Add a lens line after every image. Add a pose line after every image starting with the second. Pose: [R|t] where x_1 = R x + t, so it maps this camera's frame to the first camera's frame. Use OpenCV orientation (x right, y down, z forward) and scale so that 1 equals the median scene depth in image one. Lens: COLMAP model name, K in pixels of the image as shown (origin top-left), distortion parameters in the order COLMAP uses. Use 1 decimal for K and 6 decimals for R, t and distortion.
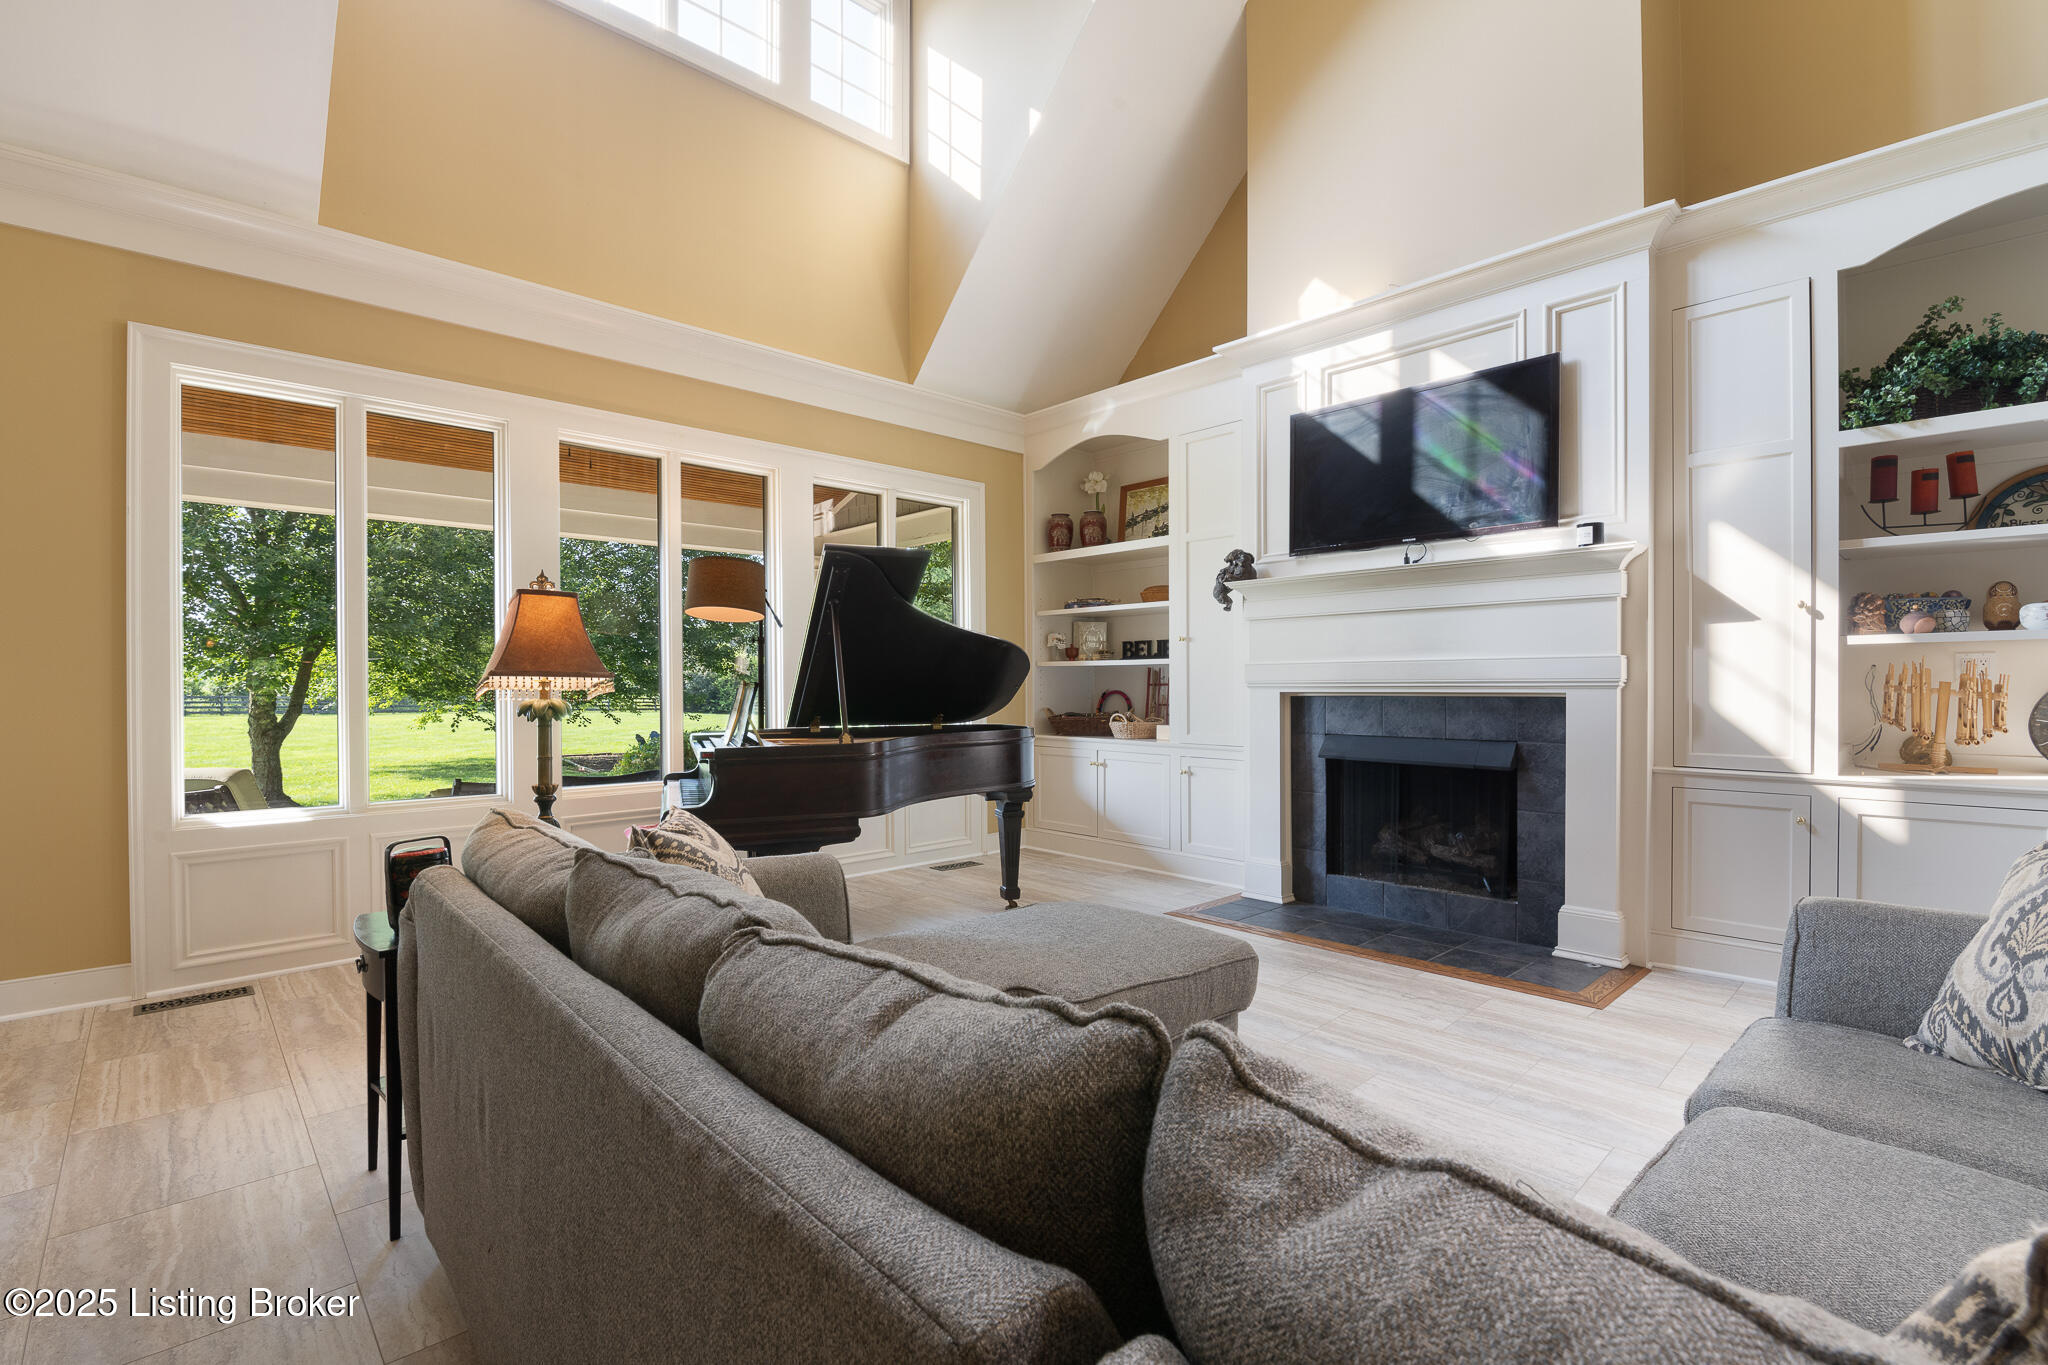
lens RADIAL K [[916.5, 0, 1024.0], [0, 916.5, 682.5], [0, 0, 1]] dist [-0.000518, -0.000393]
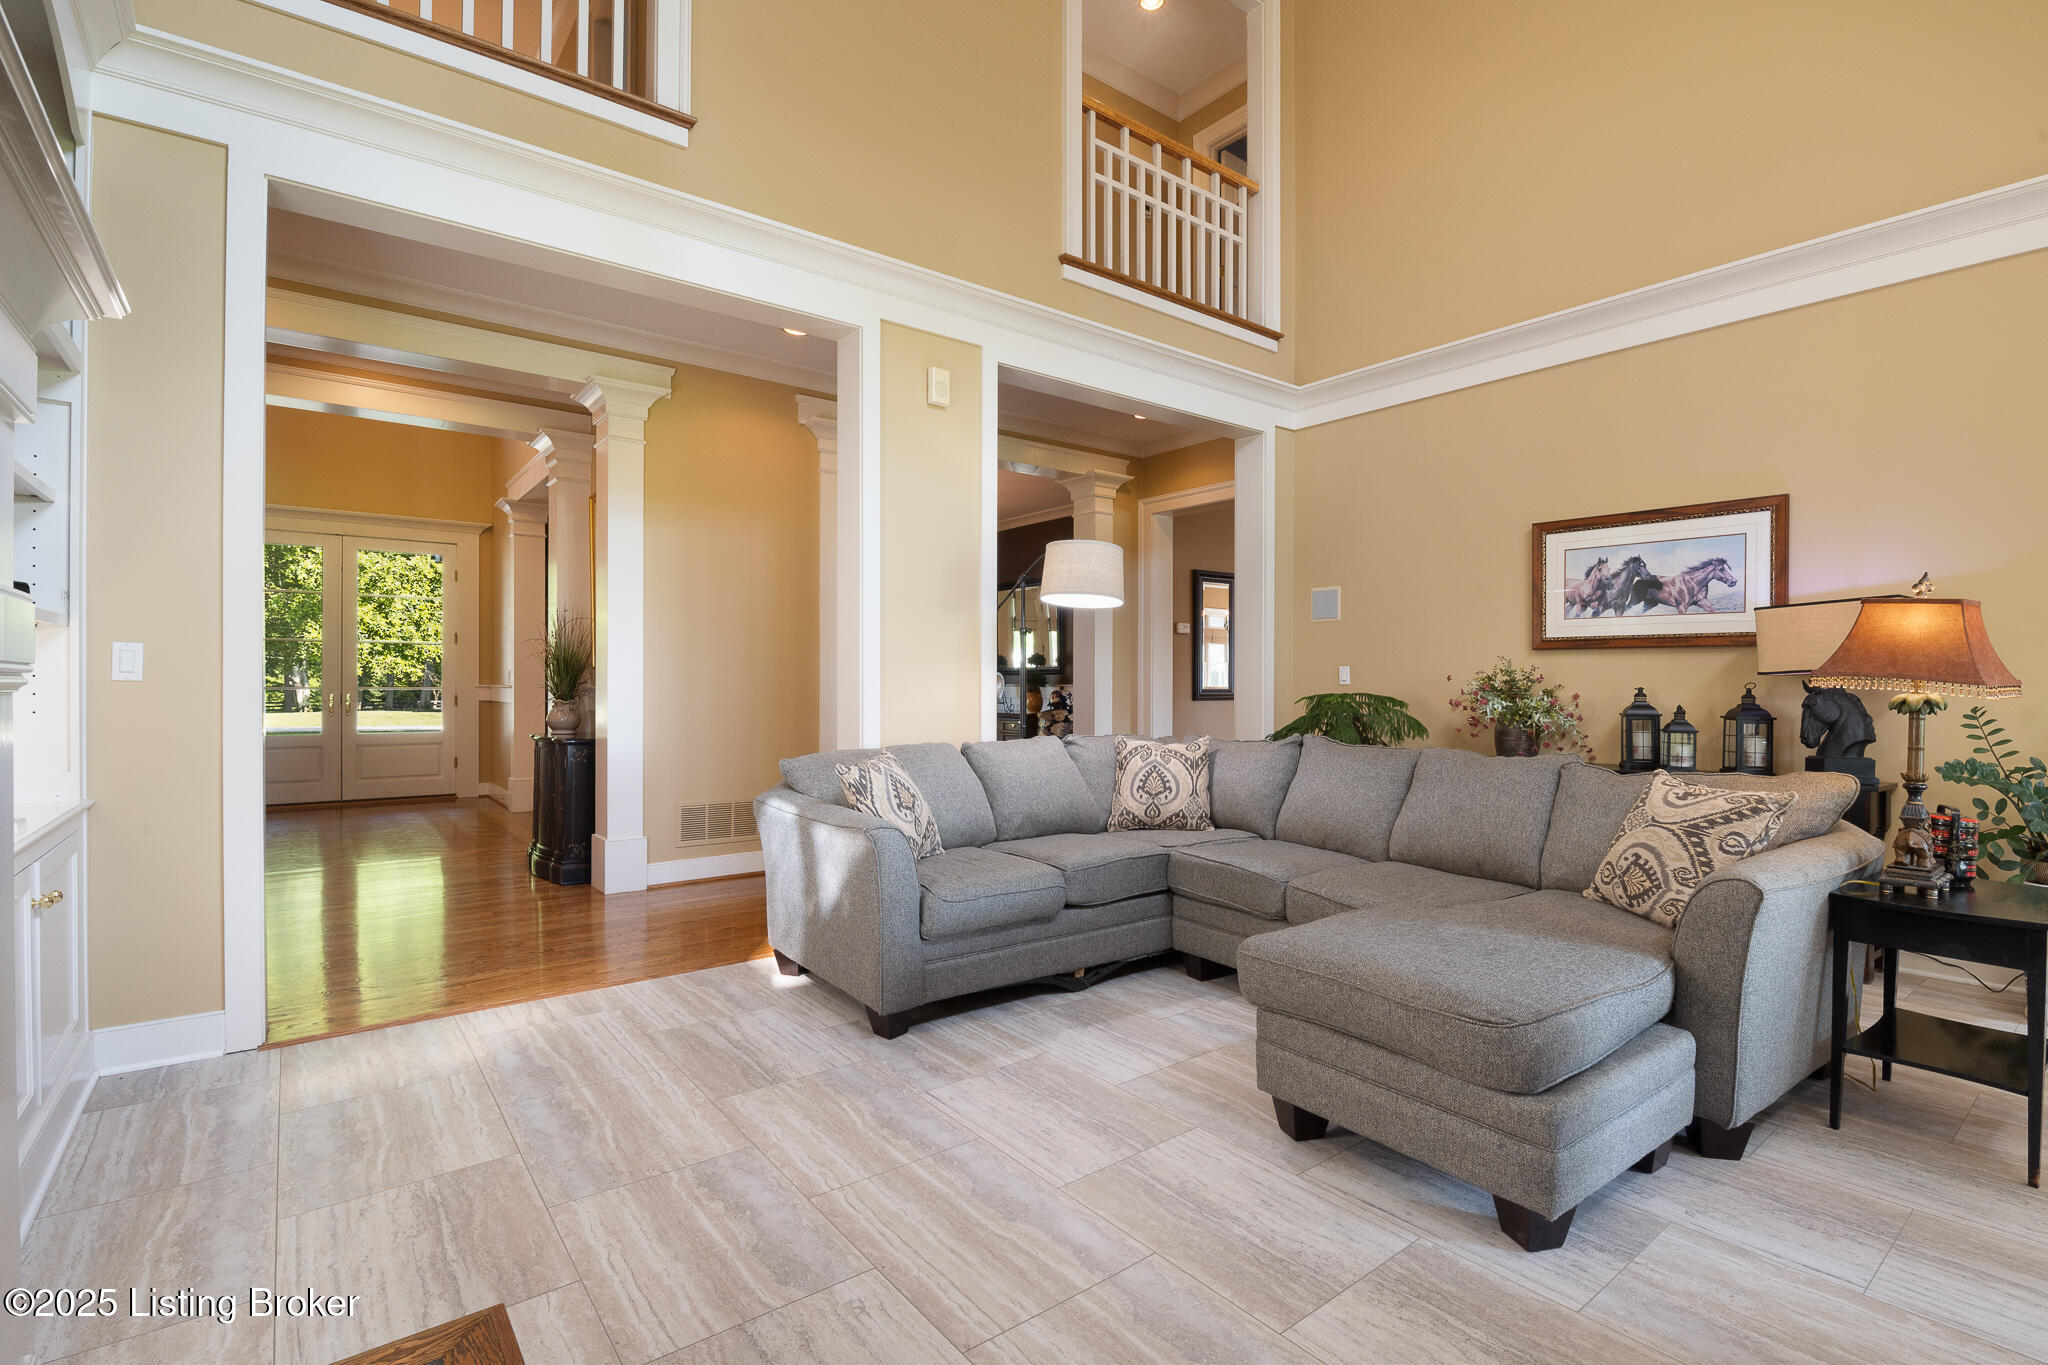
lens RADIAL K [[953.9, 0, 1011.8], [0, 953.9, 688.1], [0, 0, 1]] dist [-0.011290, -0.008043]
pose [[-0.994675, -0.000622, 0.103062, 0.212057], [-0.000210, 0.999992, 0.004007, 0.002527], [-0.103064, 0.003964, -0.994667, 1.112688]]
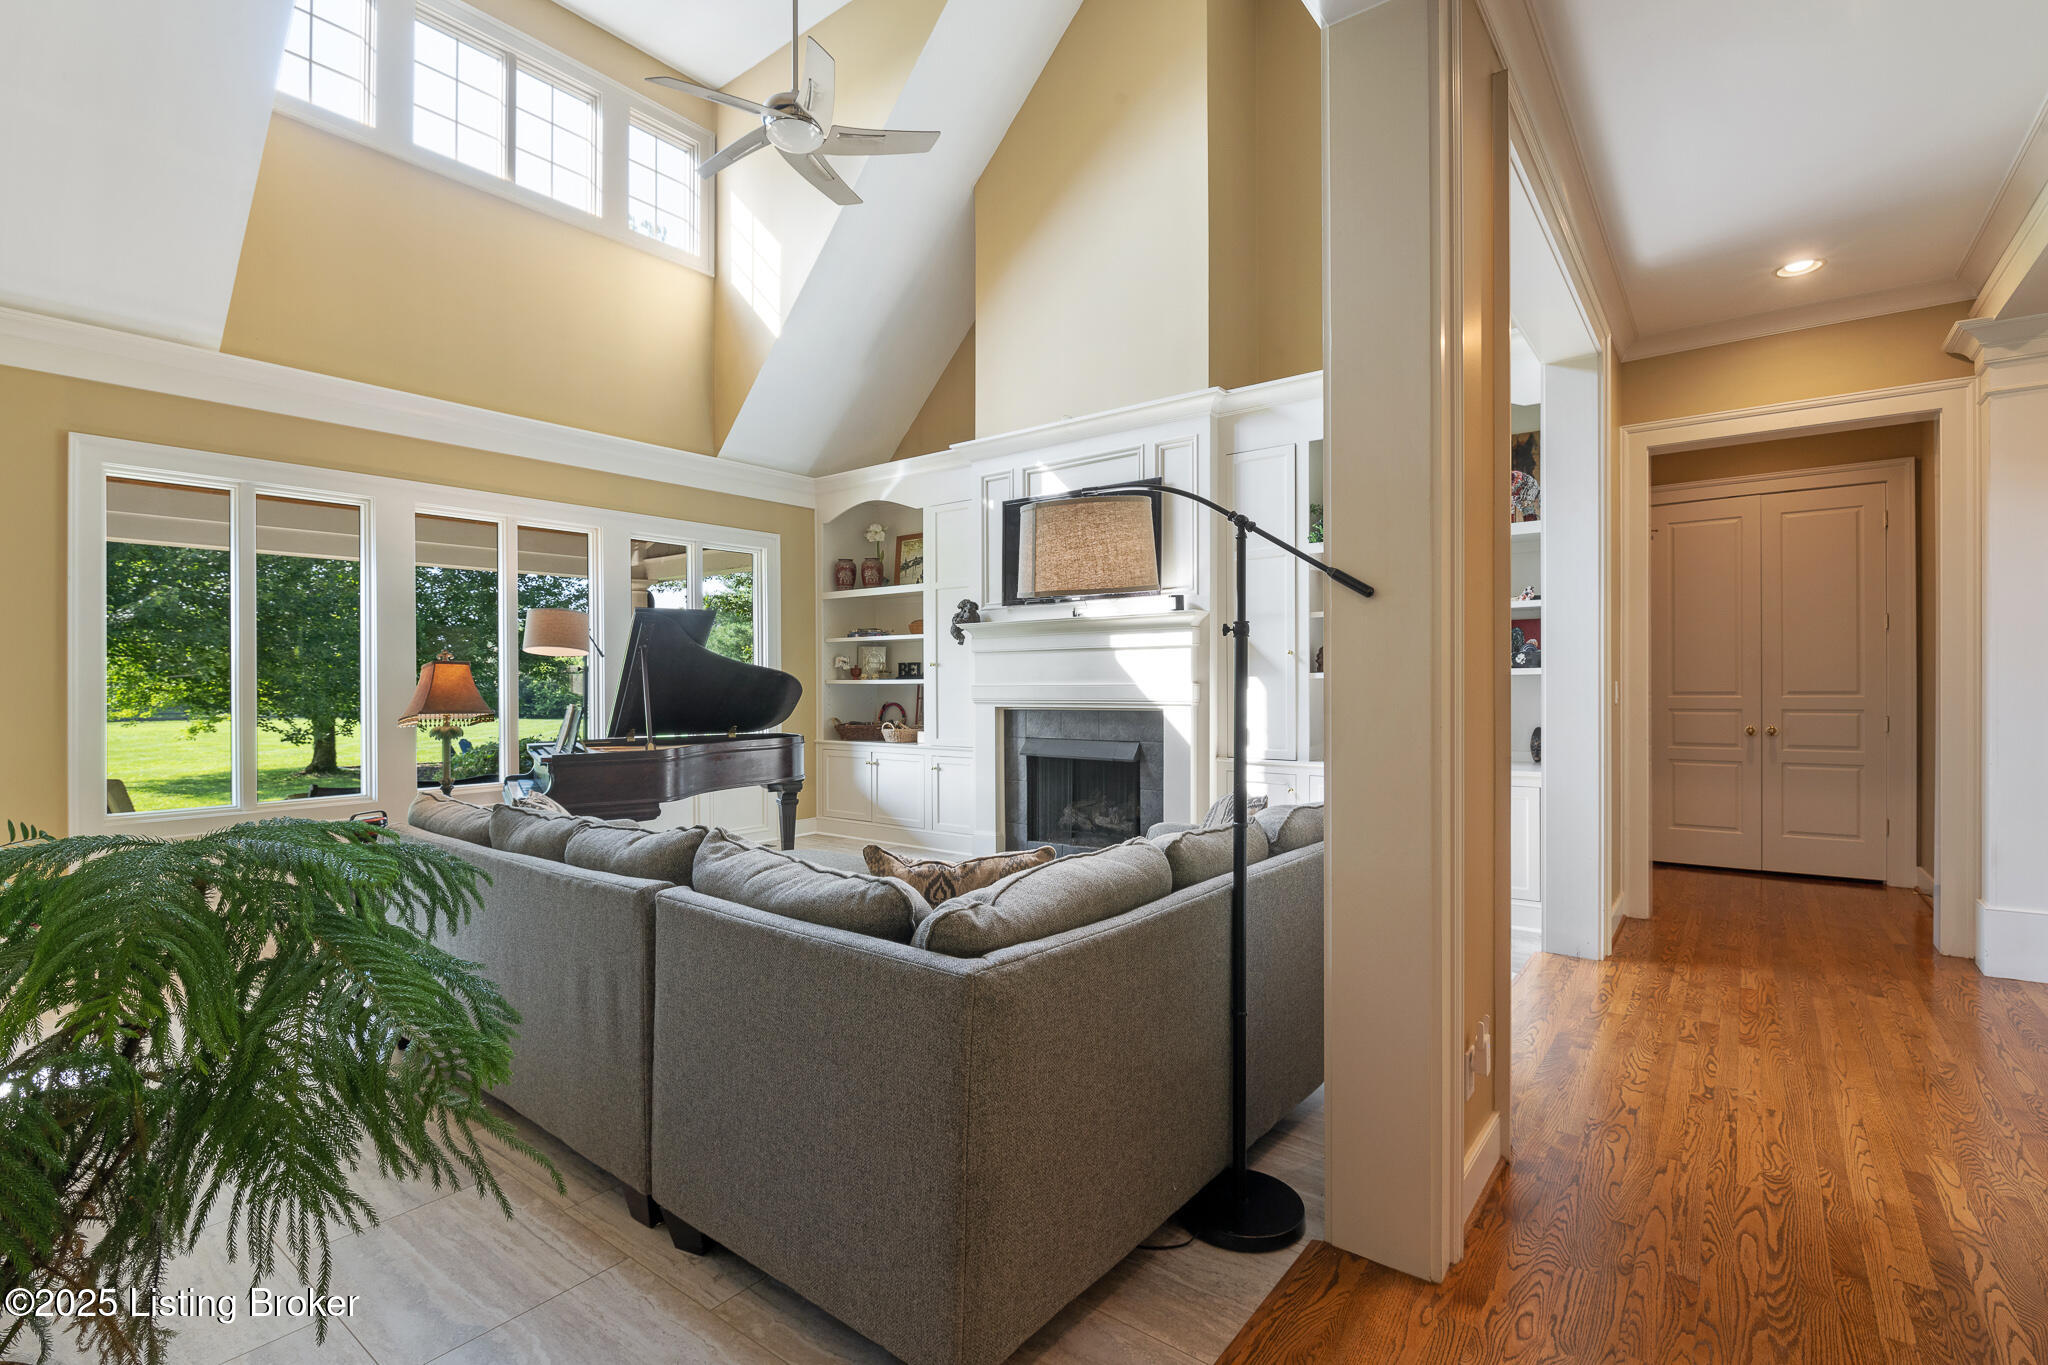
lens RADIAL K [[942.1, 0, 1027.7], [0, 942.1, 671.3], [0, 0, 1]] dist [-0.001550, -0.000639]
pose [[0.986980, -0.001481, 0.160836, 0.115757], [0.003307, 0.999933, -0.011086, -0.029199], [-0.160809, 0.011473, 0.986919, -0.416751]]
